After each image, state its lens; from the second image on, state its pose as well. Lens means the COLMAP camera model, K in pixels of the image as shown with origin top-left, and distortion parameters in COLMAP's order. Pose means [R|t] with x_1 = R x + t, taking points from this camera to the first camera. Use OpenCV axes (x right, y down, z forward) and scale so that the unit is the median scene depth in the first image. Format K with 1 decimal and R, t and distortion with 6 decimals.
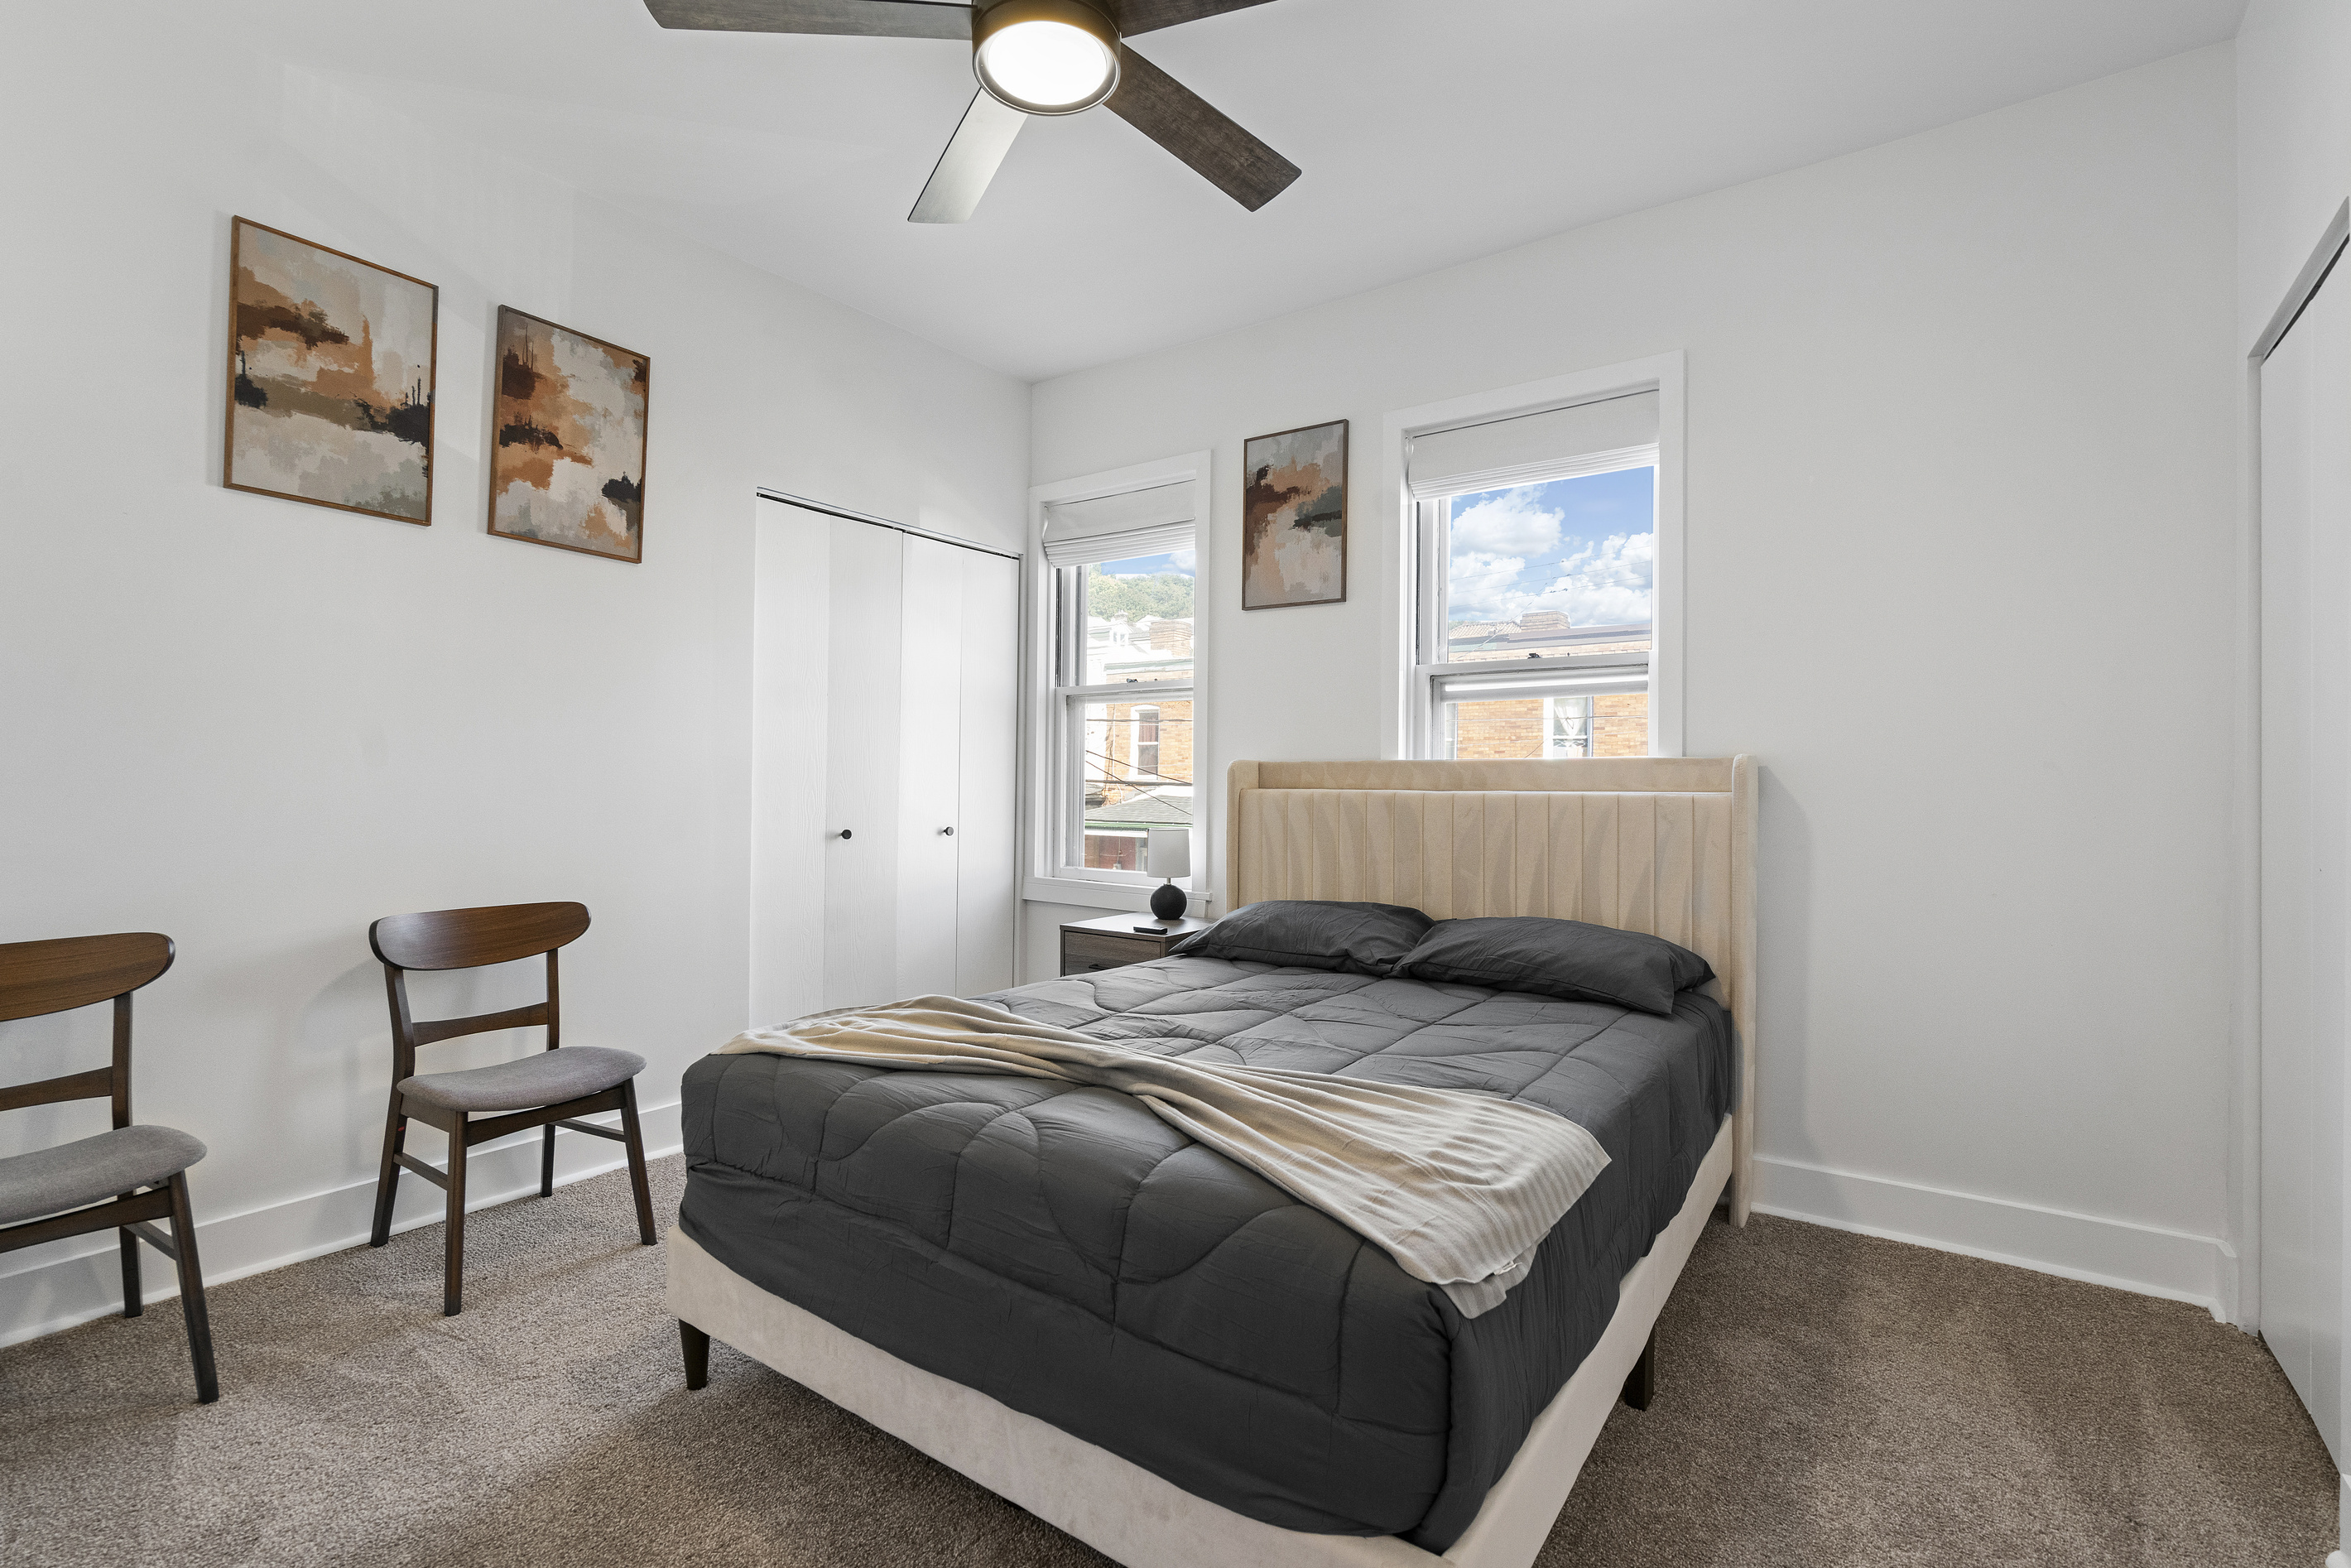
lens RADIAL K [[1102.0, 0, 1174.6], [0, 1102.0, 761.6], [0, 0, 1]] dist [-0.000145, 0.000313]
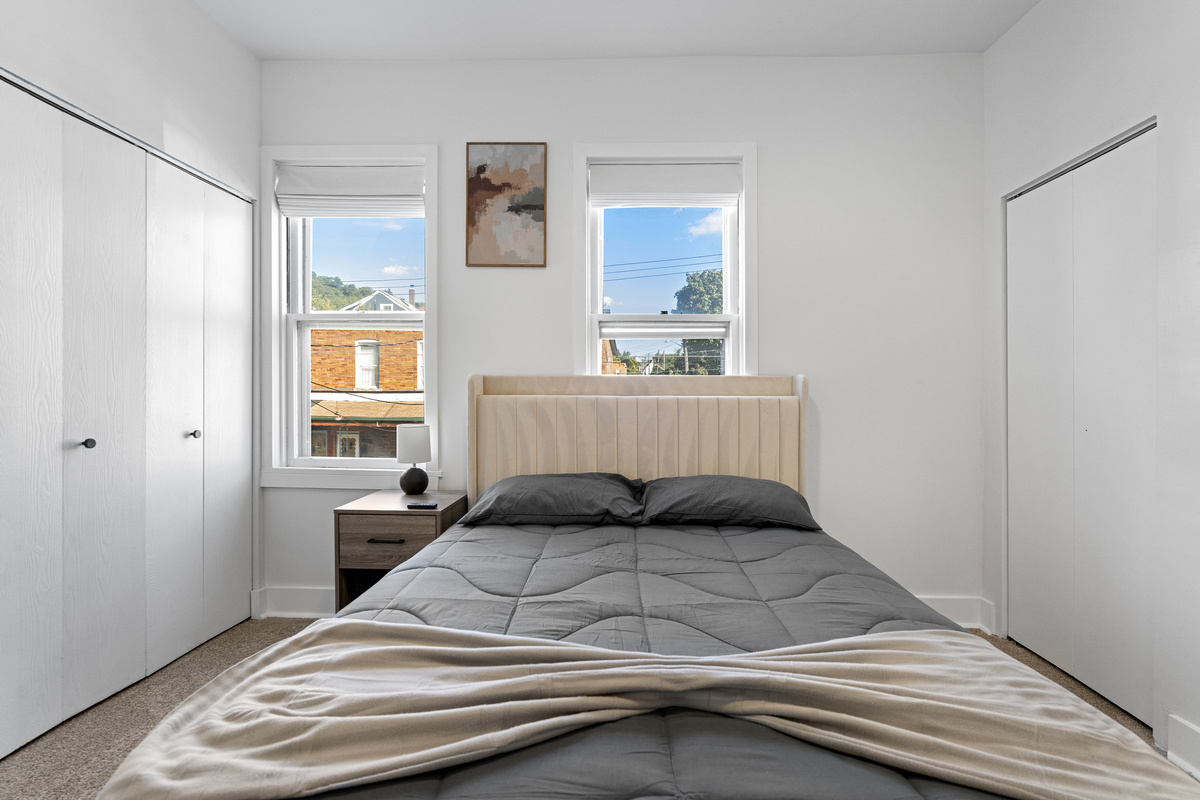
lens RADIAL K [[562.5, 0, 599.6], [0, 562.5, 388.6], [0, 0, 1]] dist [-0.000145, 0.000313]
pose [[0.826773, 0.001044, 0.562535, -0.205767], [-0.010414, 0.999855, 0.013450, 0.005900], [-0.562439, -0.016978, 0.826664, 0.332816]]
